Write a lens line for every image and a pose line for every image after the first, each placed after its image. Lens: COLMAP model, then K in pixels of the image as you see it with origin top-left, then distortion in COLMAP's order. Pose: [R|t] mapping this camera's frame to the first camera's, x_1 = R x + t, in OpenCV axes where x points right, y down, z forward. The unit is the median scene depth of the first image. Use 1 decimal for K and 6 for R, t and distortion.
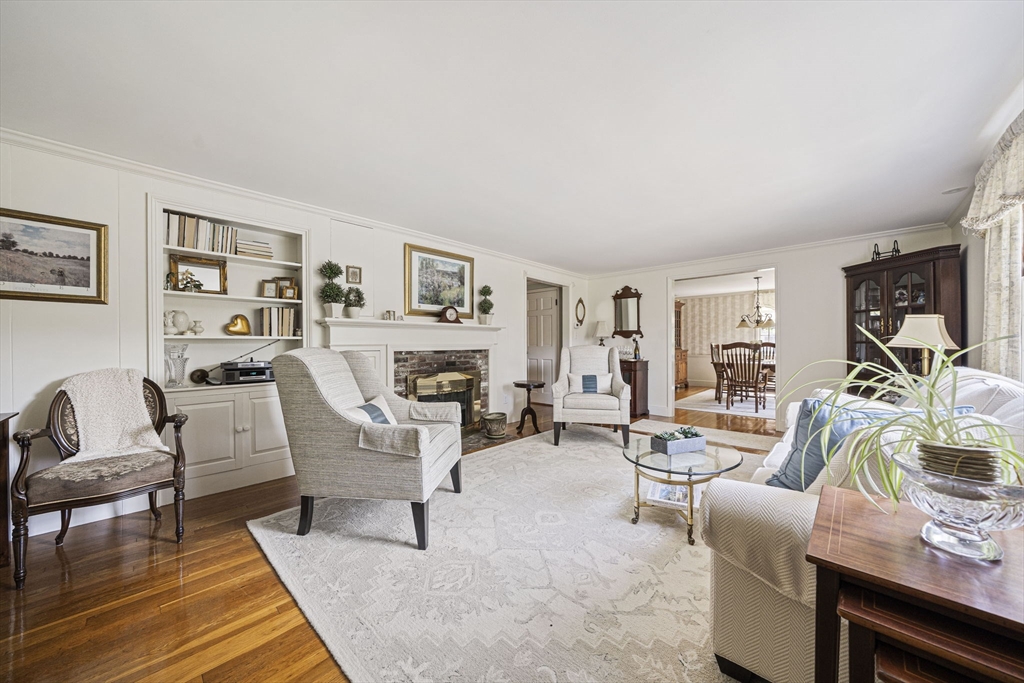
lens RADIAL K [[354.6, 0, 505.5], [0, 354.6, 342.4], [0, 0, 1]] dist [-0.003435, -0.000195]
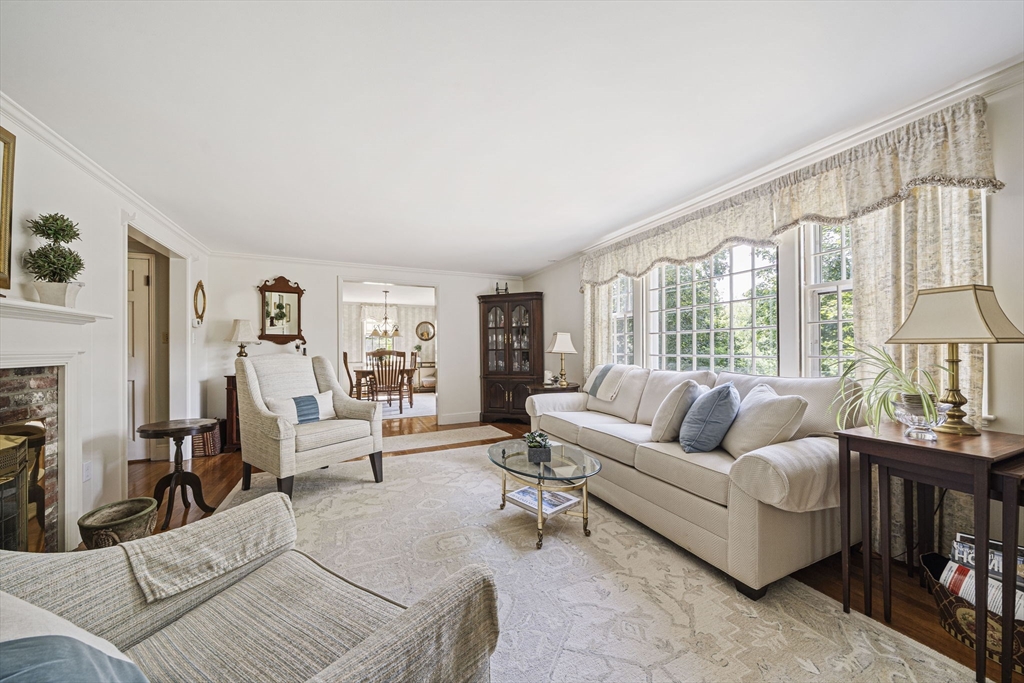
lens RADIAL K [[354.6, 0, 506.2], [0, 354.6, 347.2], [0, 0, 1]] dist [-0.003435, -0.000195]
pose [[0.377348, 0.009746, 0.926020, -0.242015], [-0.000987, 0.999948, -0.010122, 0.001522], [-0.926071, 0.002905, 0.377338, 0.343518]]
